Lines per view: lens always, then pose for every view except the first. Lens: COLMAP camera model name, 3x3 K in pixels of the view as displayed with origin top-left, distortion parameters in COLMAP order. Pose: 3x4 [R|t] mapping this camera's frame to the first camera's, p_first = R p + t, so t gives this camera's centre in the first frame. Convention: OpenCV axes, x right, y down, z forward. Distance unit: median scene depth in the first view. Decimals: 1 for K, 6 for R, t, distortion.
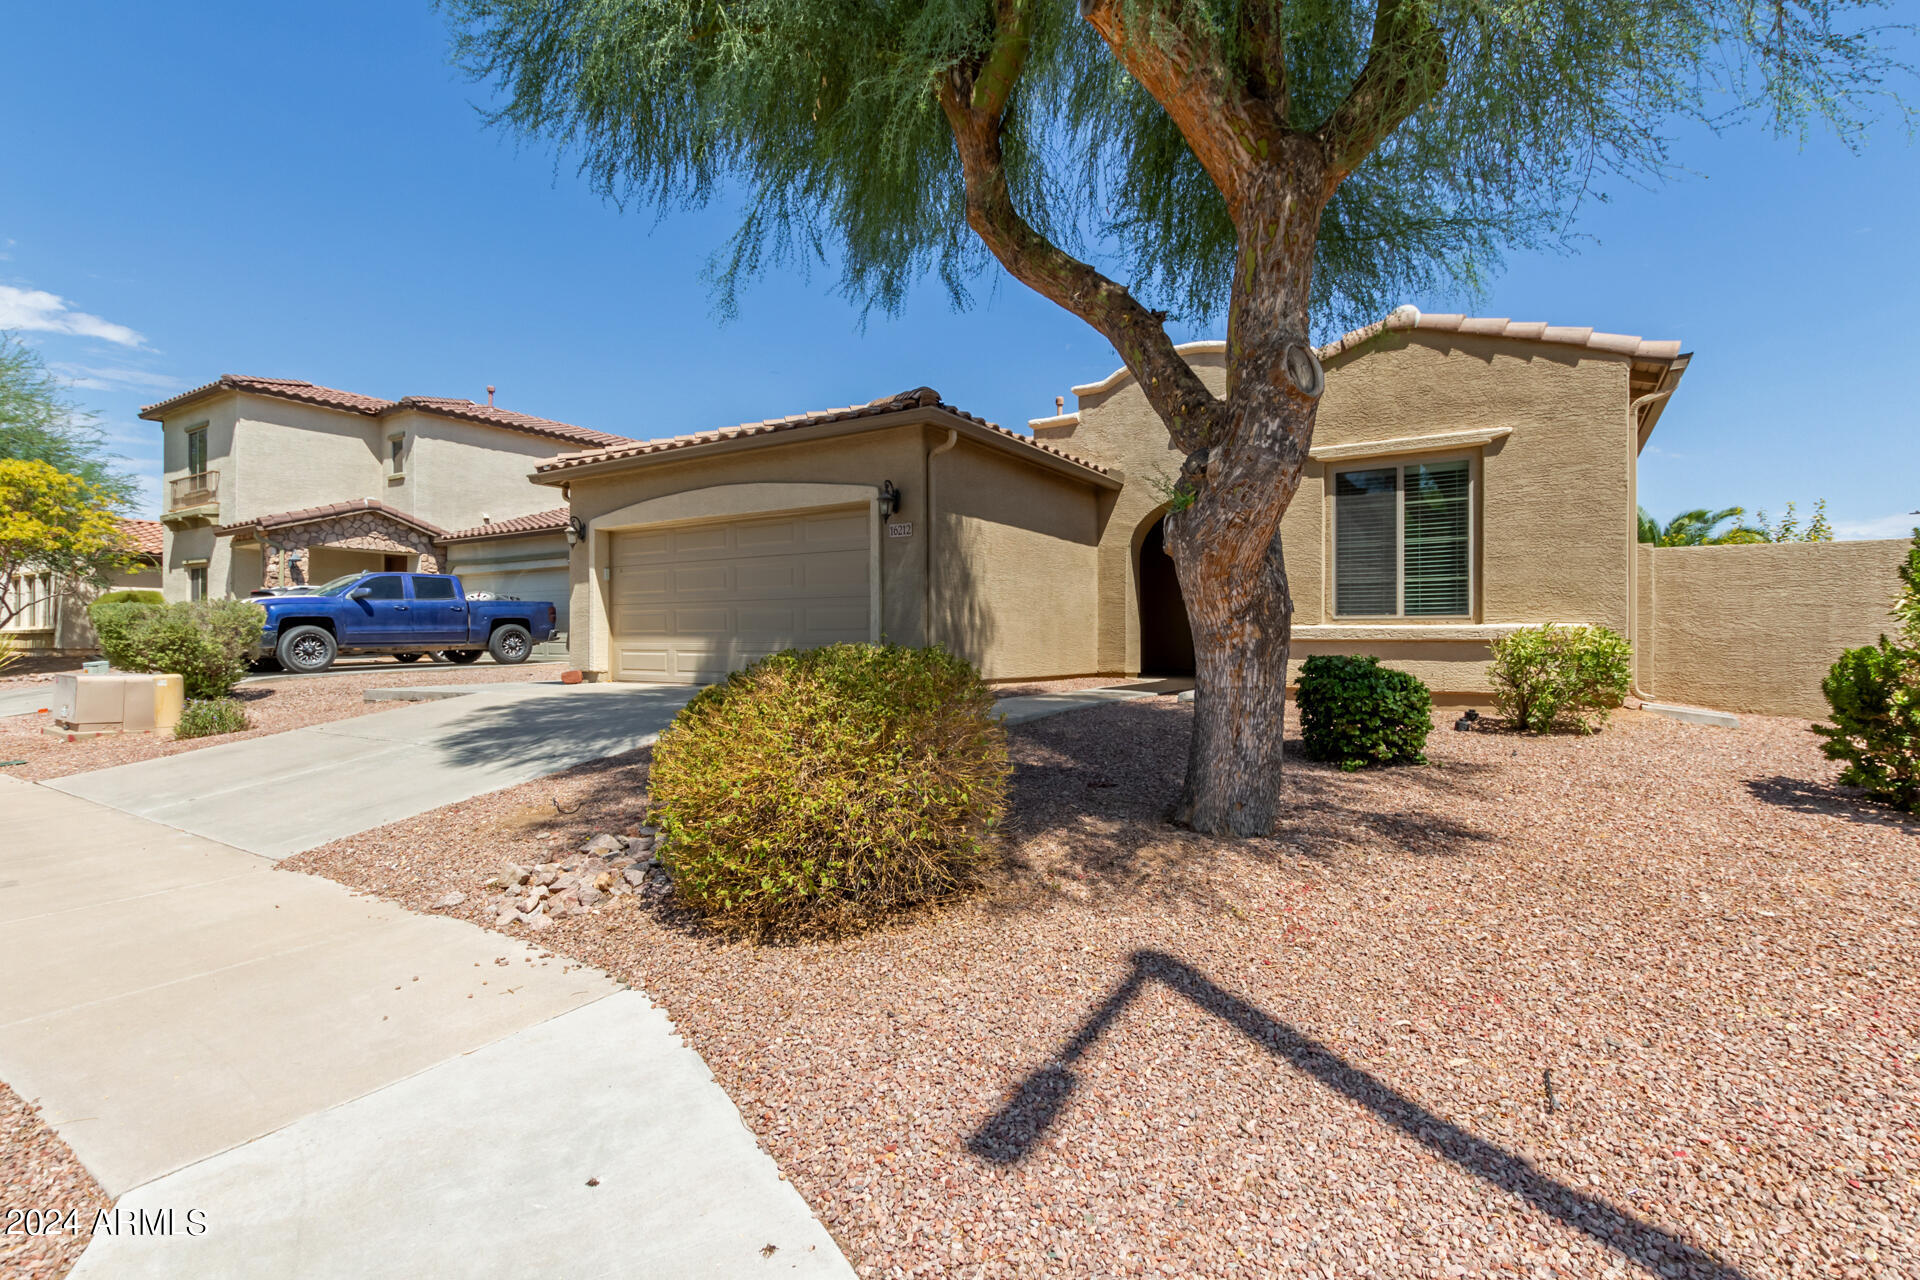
lens RADIAL K [[890.0, 0, 949.0], [0, 890.0, 643.3], [0, 0, 1]] dist [0.001123, 0.000217]
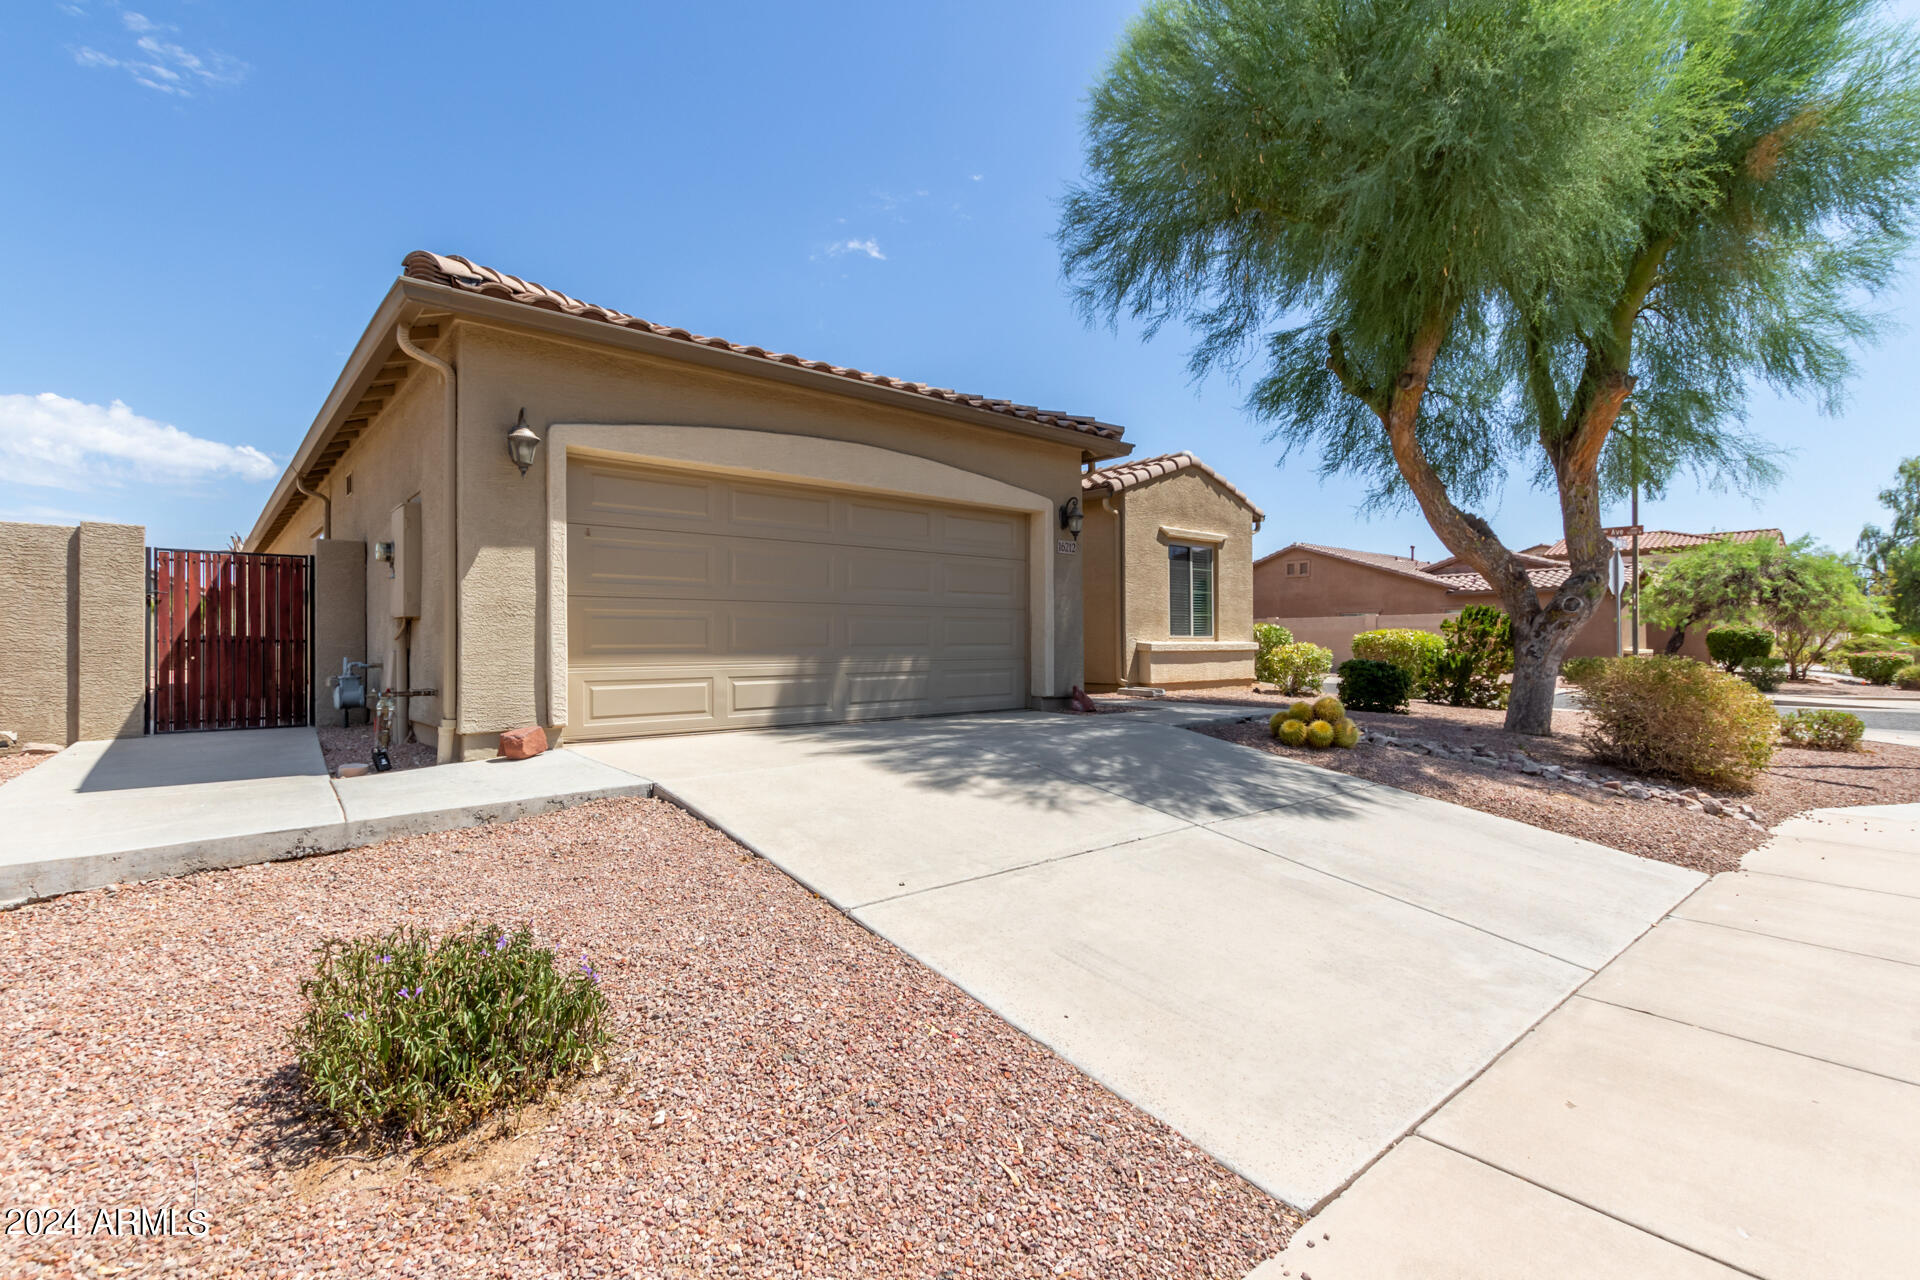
lens RADIAL K [[890.0, 0, 949.0], [0, 890.0, 643.3], [0, 0, 1]] dist [0.001123, 0.000217]
pose [[0.282926, -0.000898, 0.959141, -1.305369], [0.009091, 0.999957, -0.001745, -0.020226], [-0.959099, 0.009213, 0.282922, 1.027840]]
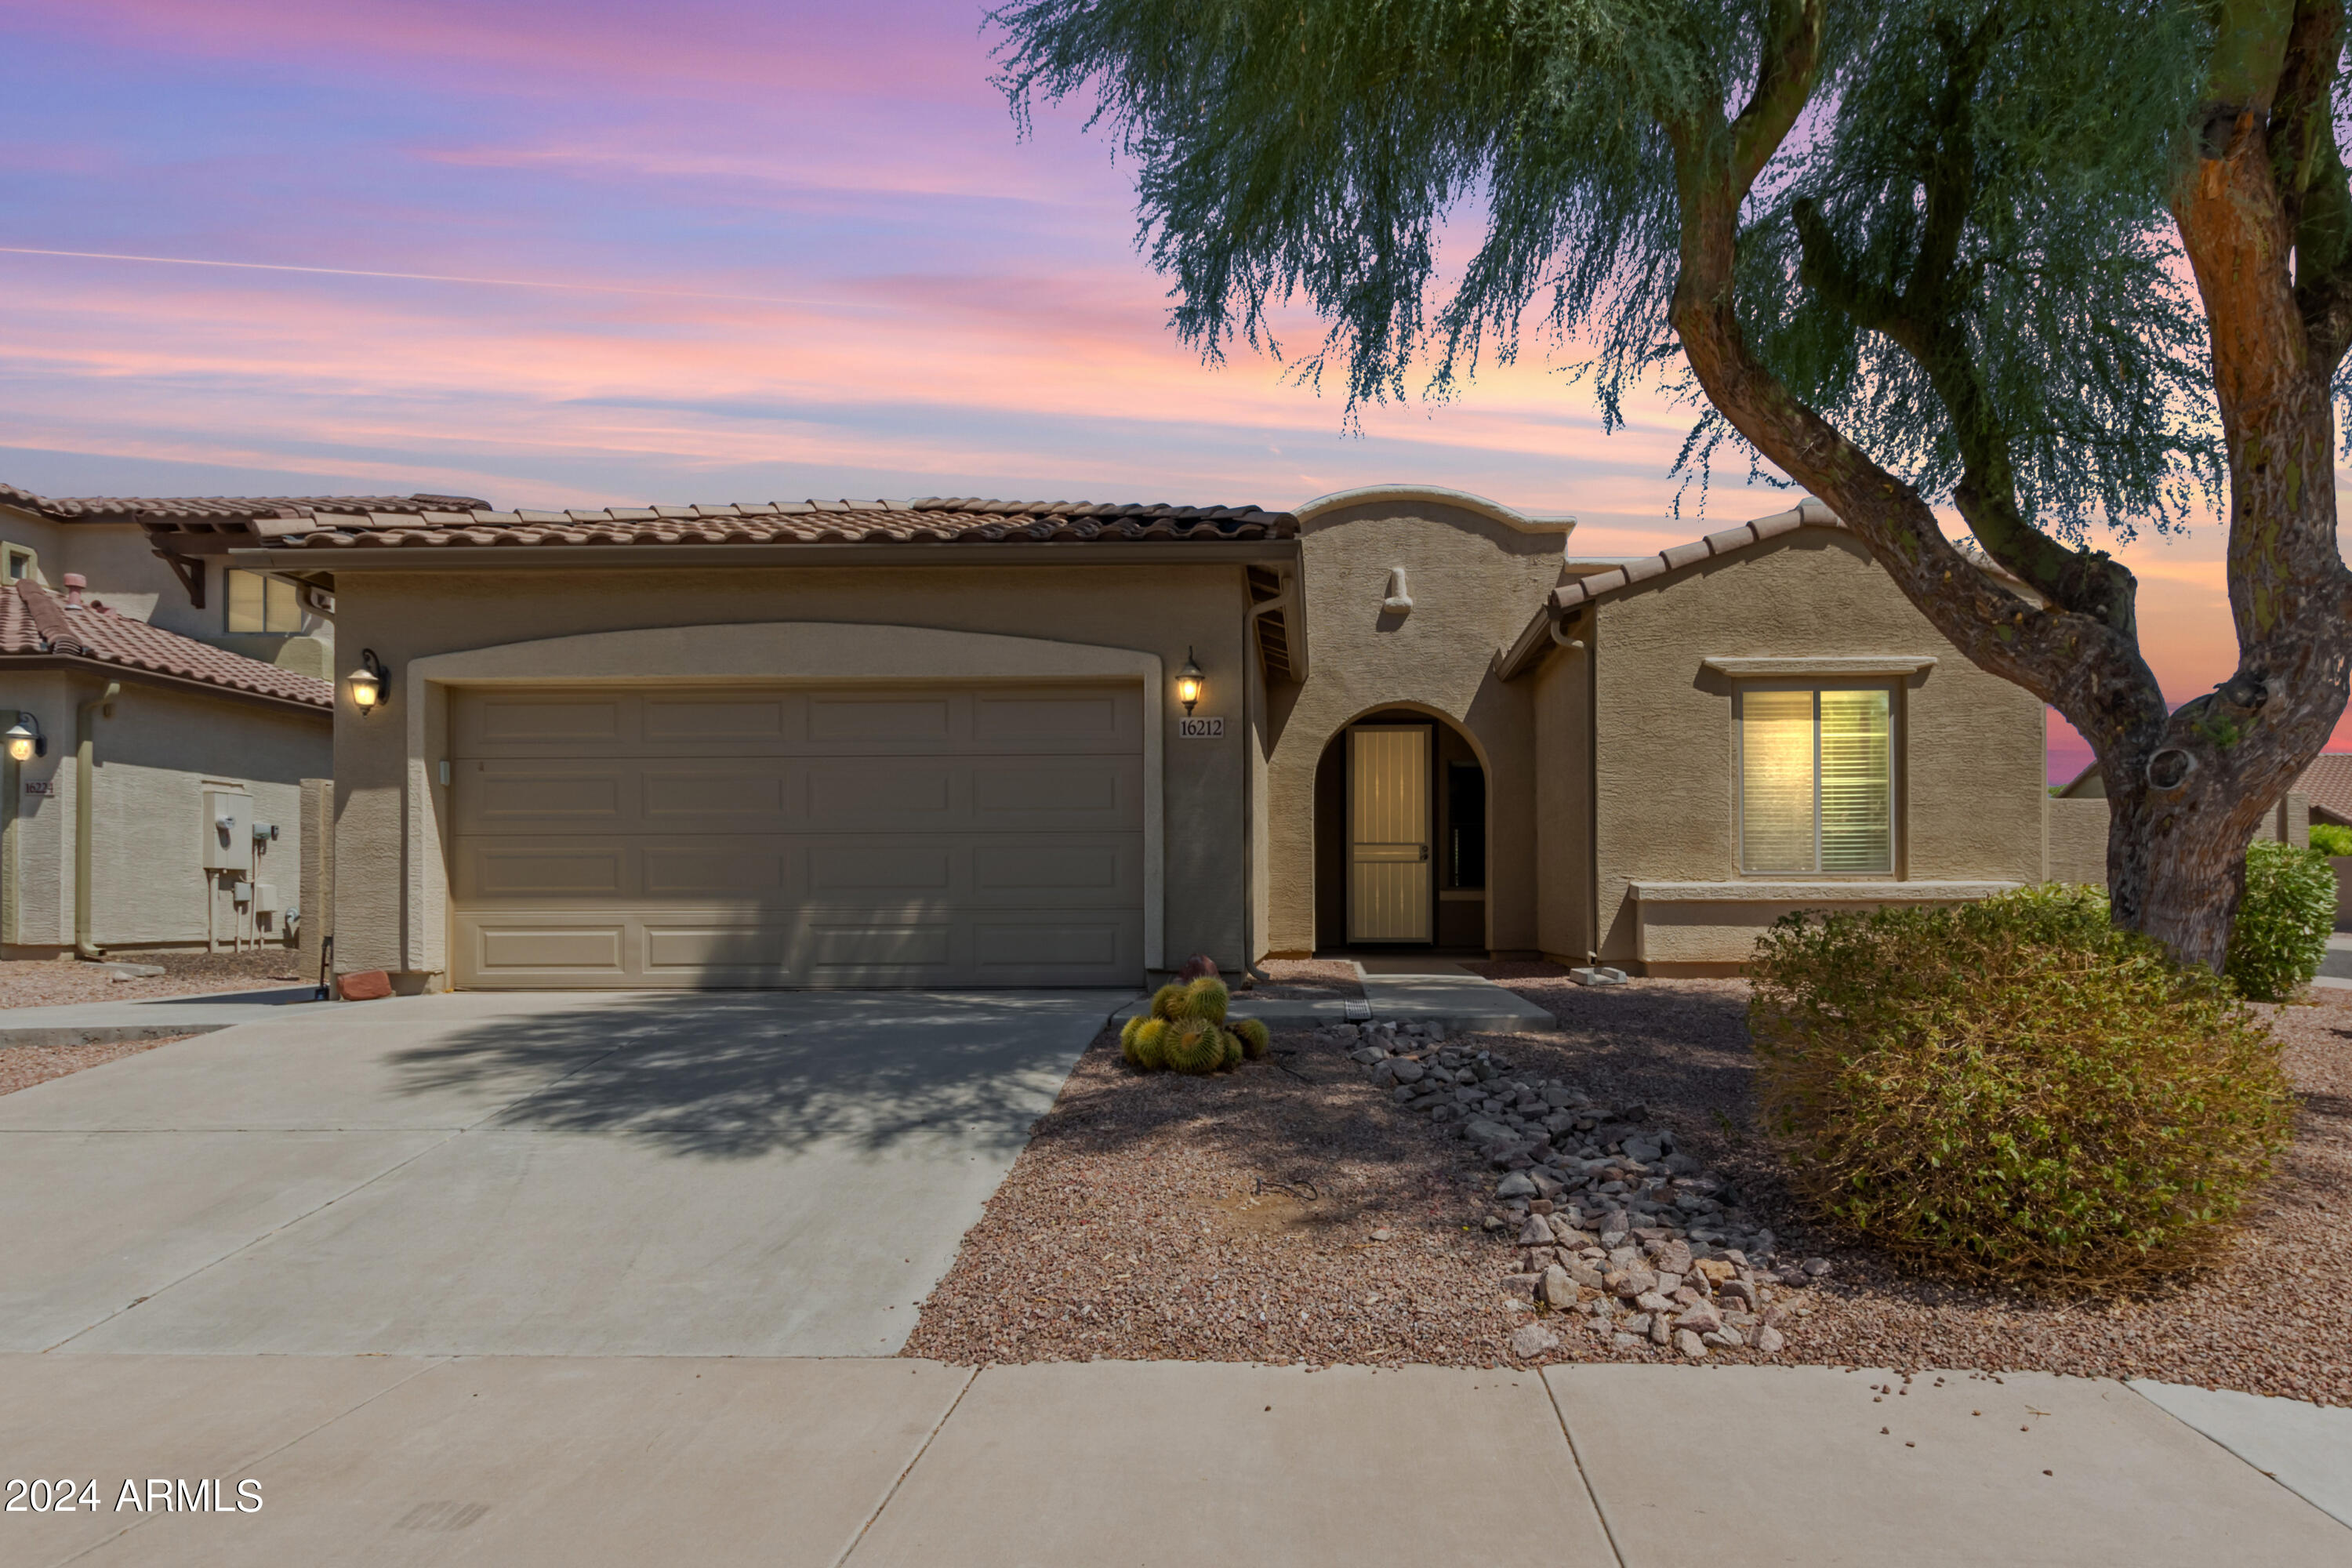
lens RADIAL K [[1405.3, 0, 1268.9], [0, 1405.3, 889.6], [0, 0, 1]] dist [0.004676, 0.001920]
pose [[0.850939, 0.001795, 0.525261, -0.652702], [0.006666, 0.999877, -0.014216, 0.001383], [-0.525221, 0.015599, 0.850823, 0.168864]]
